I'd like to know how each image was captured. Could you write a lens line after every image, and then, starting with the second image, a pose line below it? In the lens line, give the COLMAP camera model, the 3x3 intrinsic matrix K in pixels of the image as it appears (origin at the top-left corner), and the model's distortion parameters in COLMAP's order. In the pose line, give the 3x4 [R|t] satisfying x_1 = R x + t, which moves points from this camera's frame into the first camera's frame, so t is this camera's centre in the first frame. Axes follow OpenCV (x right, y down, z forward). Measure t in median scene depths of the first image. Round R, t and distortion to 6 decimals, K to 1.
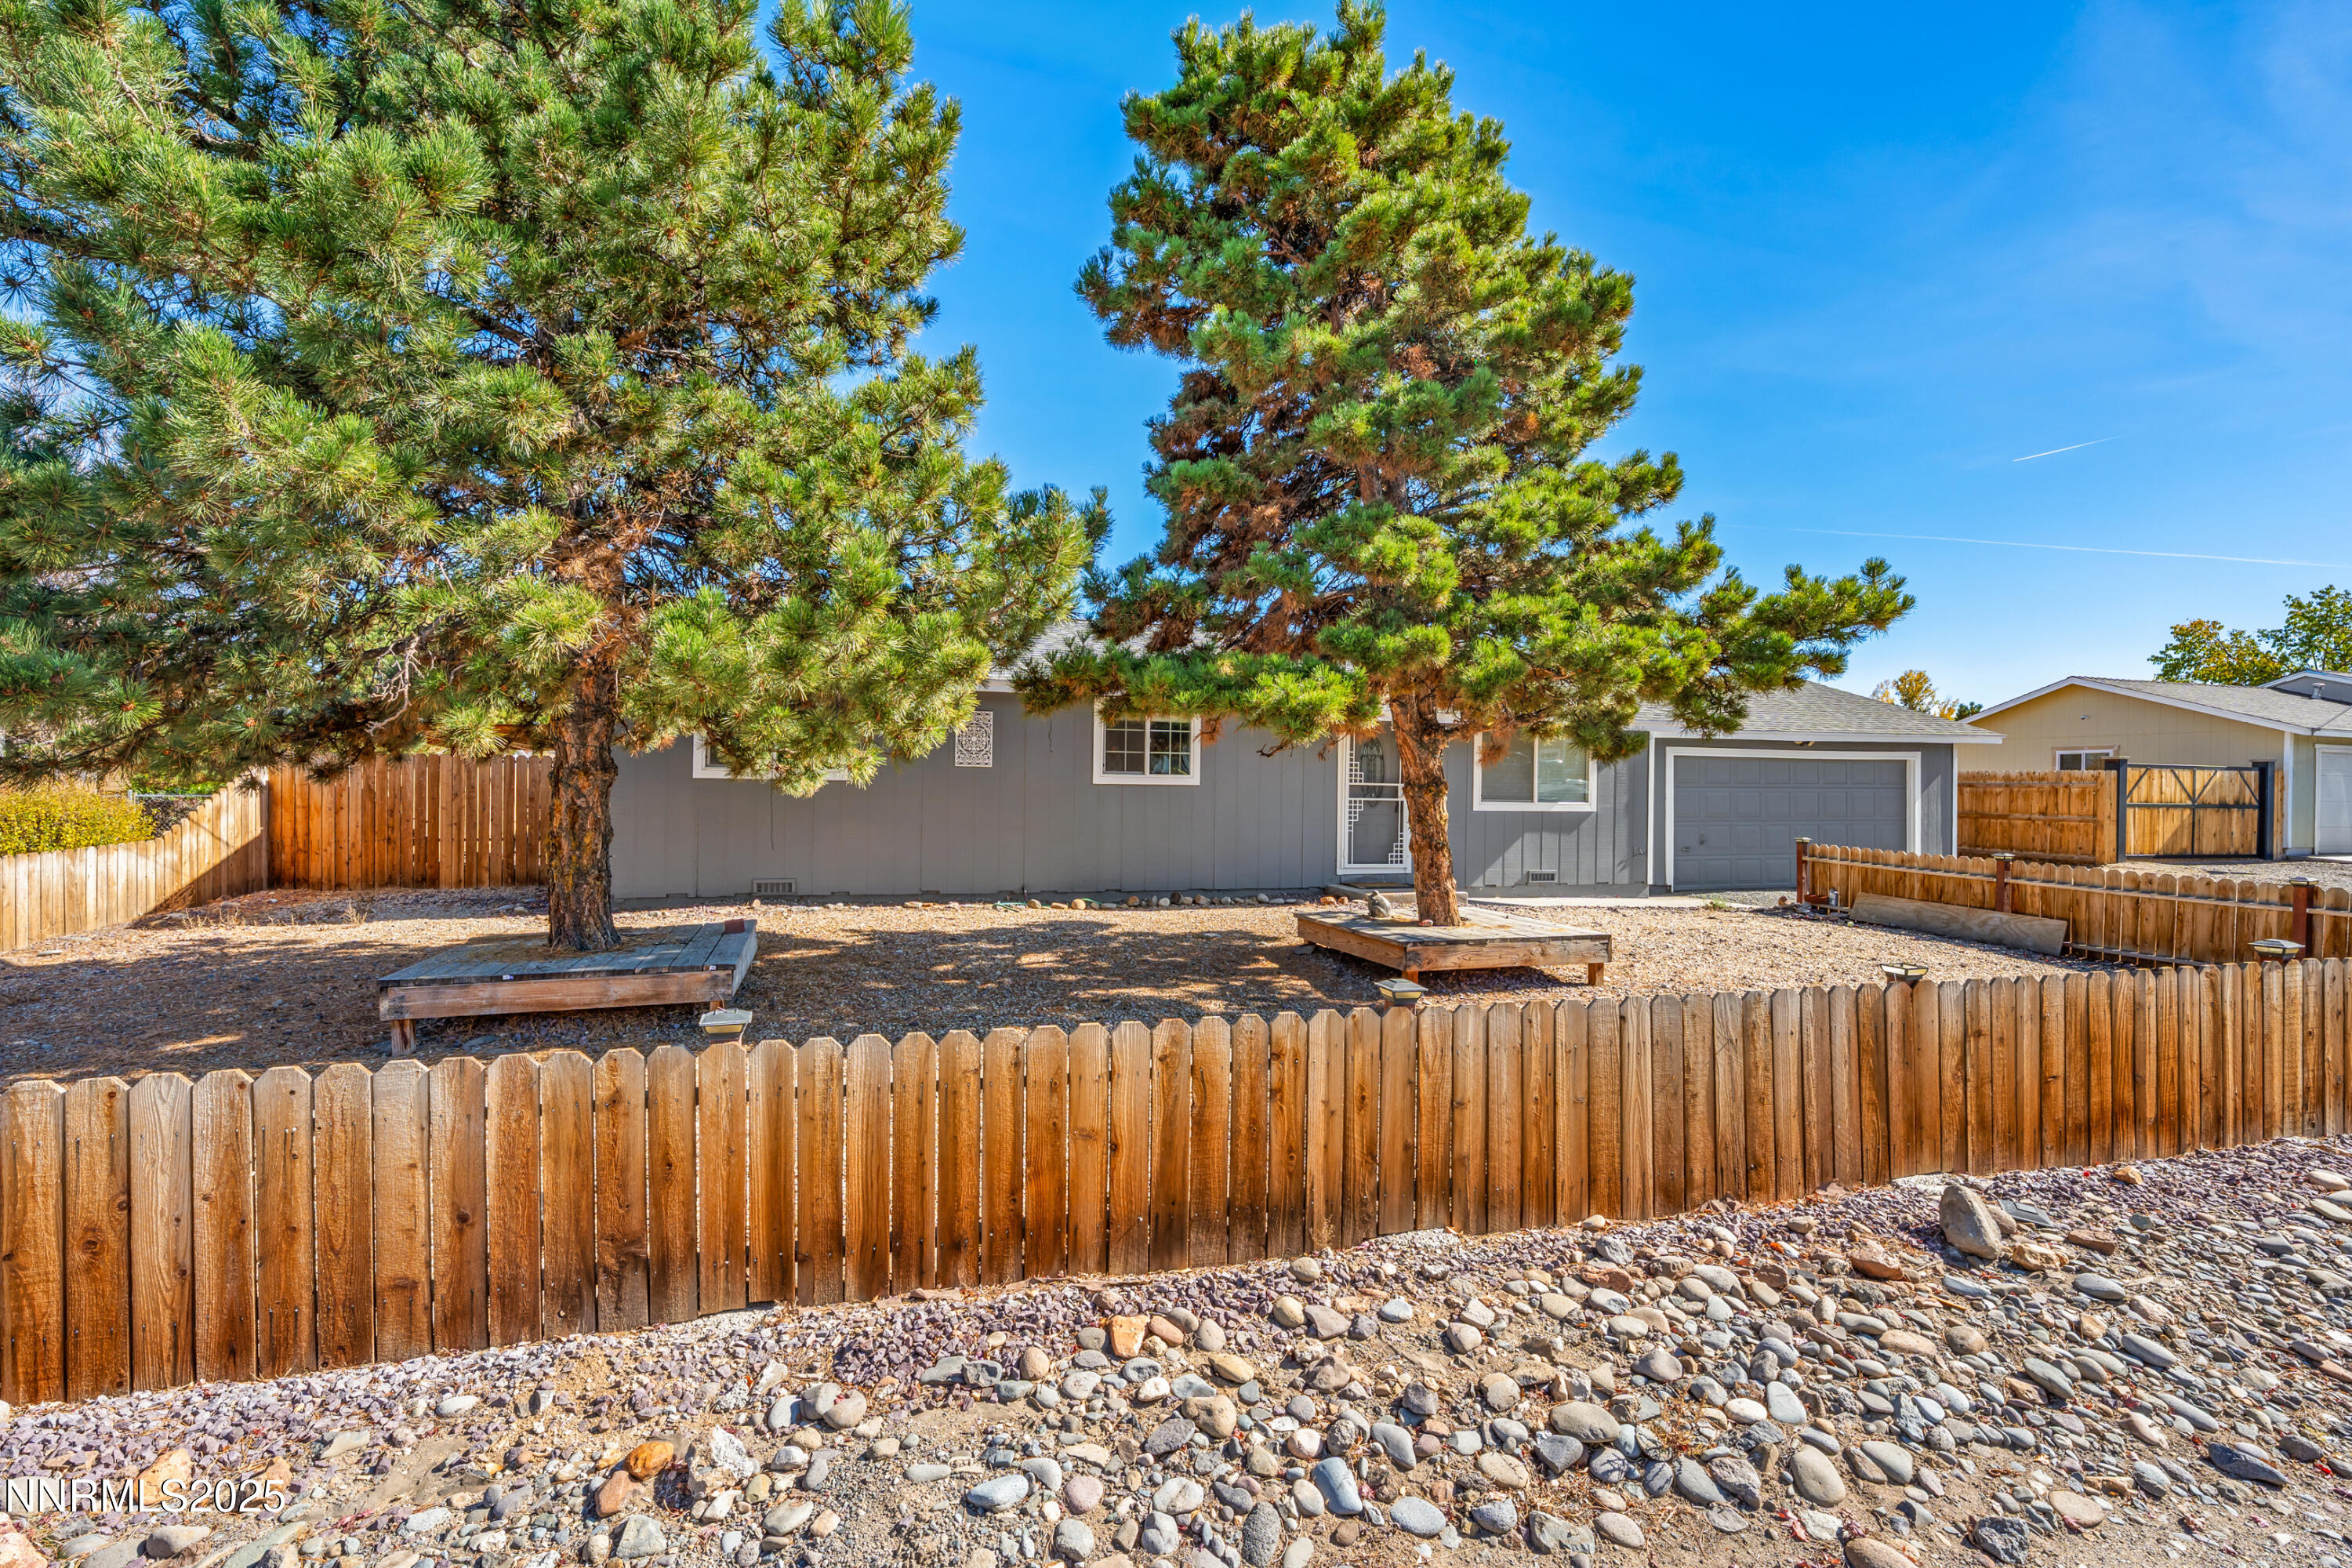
lens RADIAL K [[1034.4, 0, 1176.0], [0, 1034.4, 784.8], [0, 0, 1]] dist [0.002121, 0.000372]
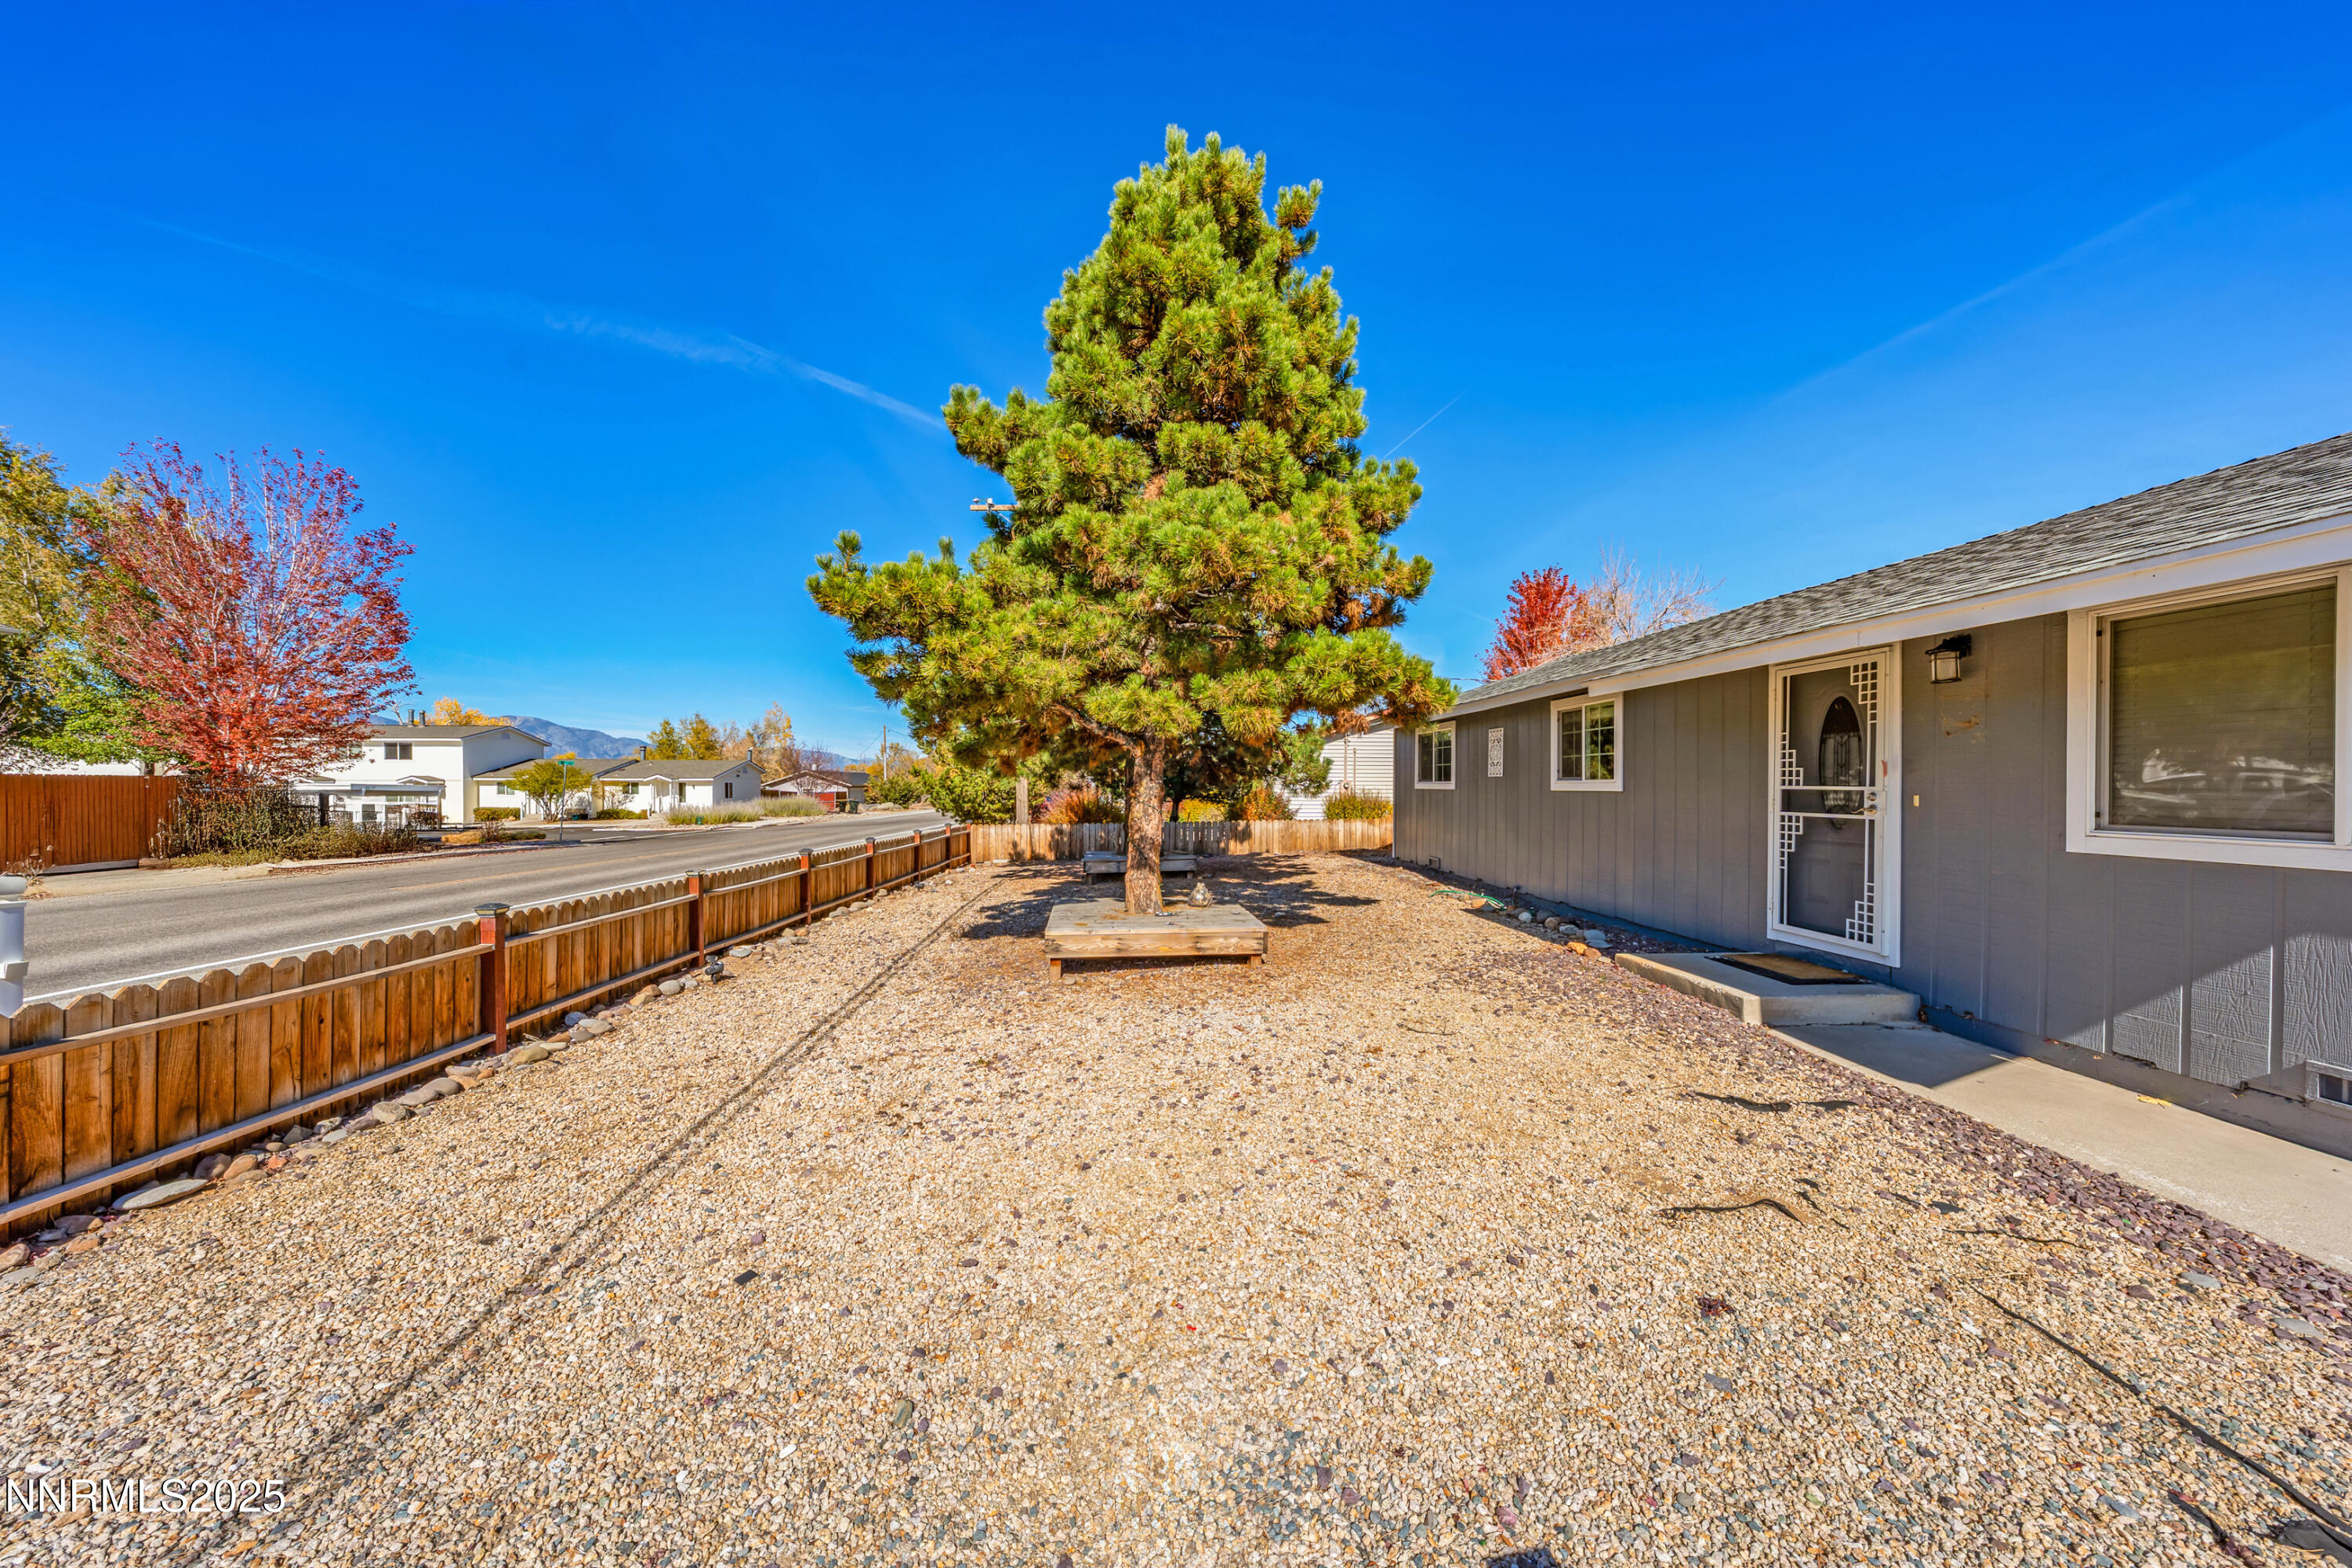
lens RADIAL K [[812.7, 0, 1175.0], [0, 812.7, 792.8], [0, 0, 1]] dist [-0.000498, -0.000014]
pose [[-0.227339, -0.004363, -0.973806, 1.227452], [-0.003164, 0.999988, -0.003742, 0.008336], [0.973810, 0.002231, -0.227350, 1.355424]]
